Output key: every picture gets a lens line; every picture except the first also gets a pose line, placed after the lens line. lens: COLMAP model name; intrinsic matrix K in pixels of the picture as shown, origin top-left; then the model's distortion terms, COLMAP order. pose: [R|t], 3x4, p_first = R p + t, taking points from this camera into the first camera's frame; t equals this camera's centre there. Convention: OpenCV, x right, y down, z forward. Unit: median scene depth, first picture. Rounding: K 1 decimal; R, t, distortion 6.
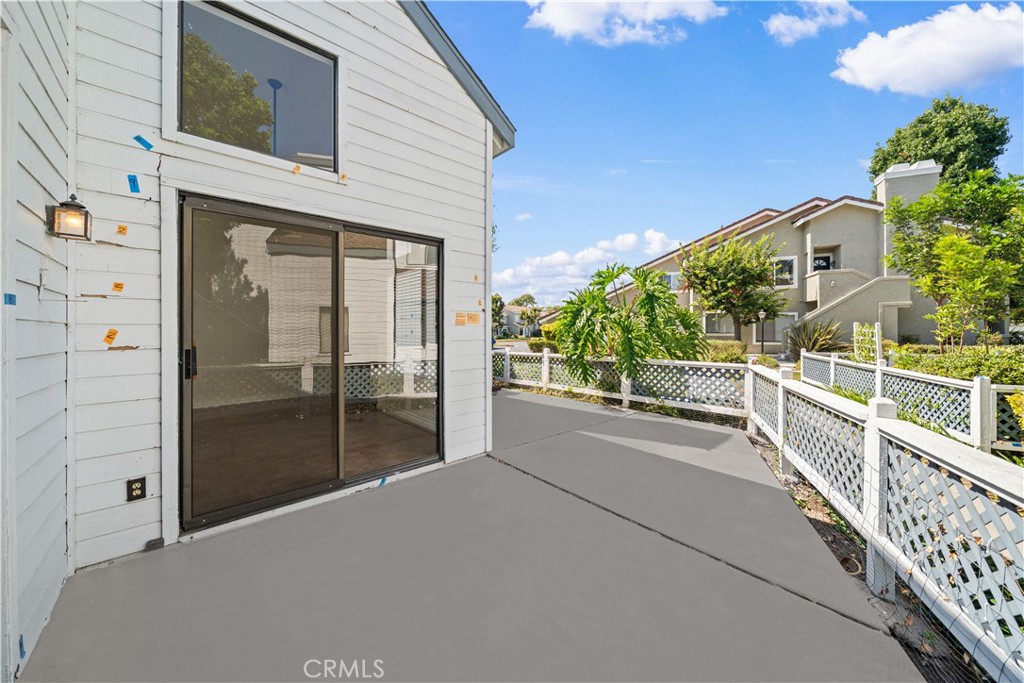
lens RADIAL K [[355.1, 0, 508.9], [0, 355.1, 334.5], [0, 0, 1]] dist [0.001156, -0.000206]
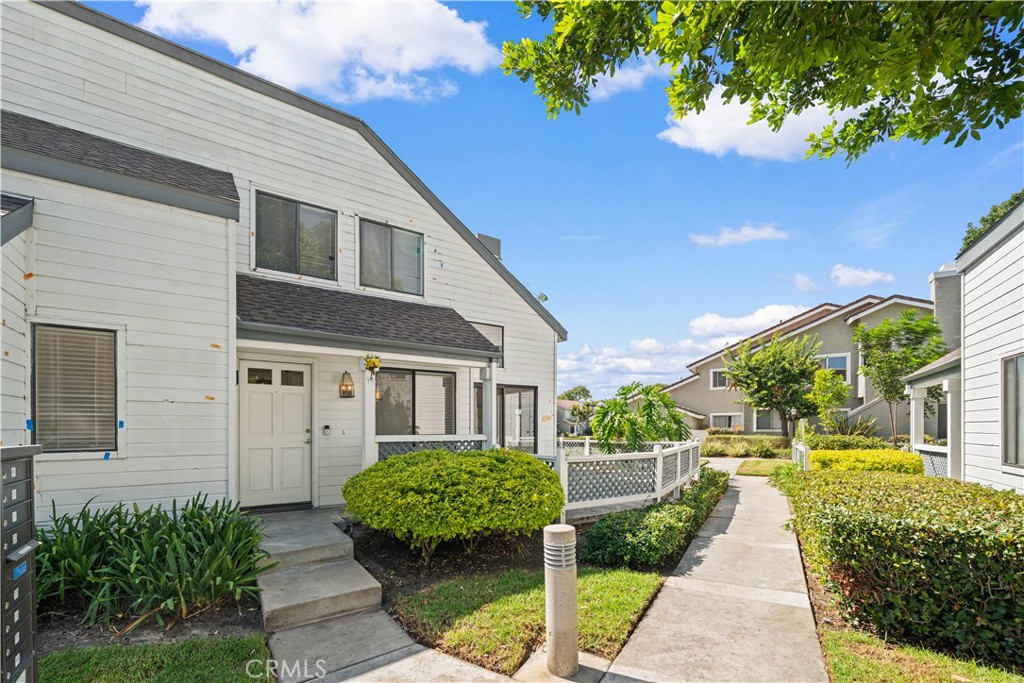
lens RADIAL K [[382.3, 0, 482.3], [0, 382.3, 431.3], [0, 0, 1]] dist [-0.000583, -0.000402]
pose [[0.980767, 0.001849, -0.195171, -0.007233], [-0.002261, 0.999996, -0.001891, 0.008902], [0.195167, 0.002296, 0.980767, -0.306861]]
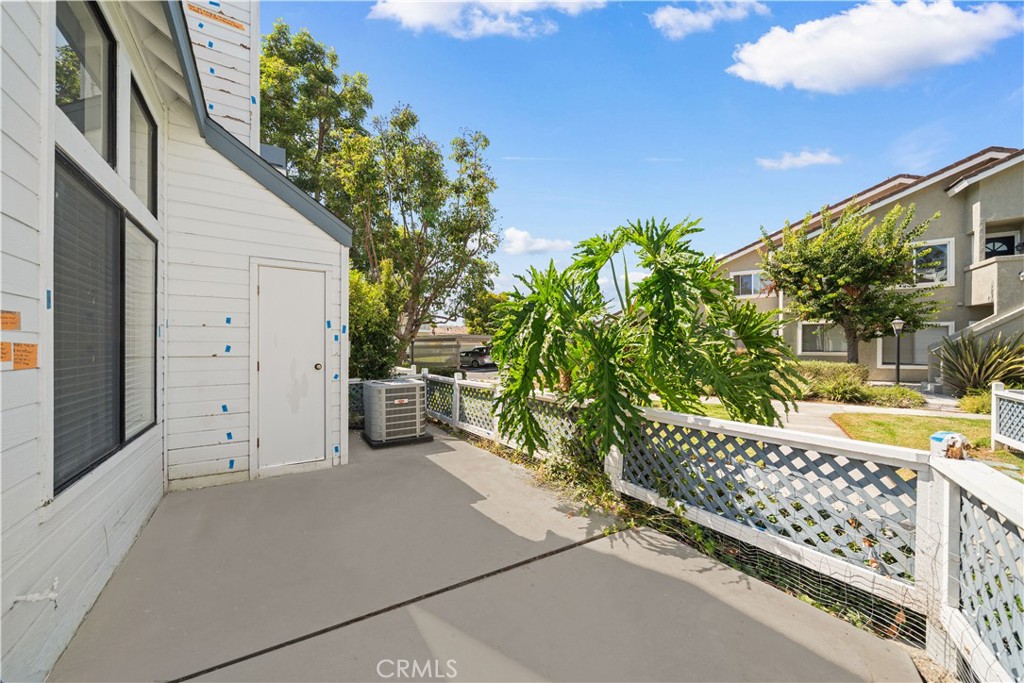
lens RADIAL K [[382.3, 0, 497.0], [0, 382.3, 351.2], [0, 0, 1]] dist [-0.000583, -0.000402]
pose [[0.985473, 0.006525, -0.169707, 0.089646], [-0.006239, 0.999978, 0.002222, -0.002734], [0.169718, -0.001131, 0.985492, 0.155232]]
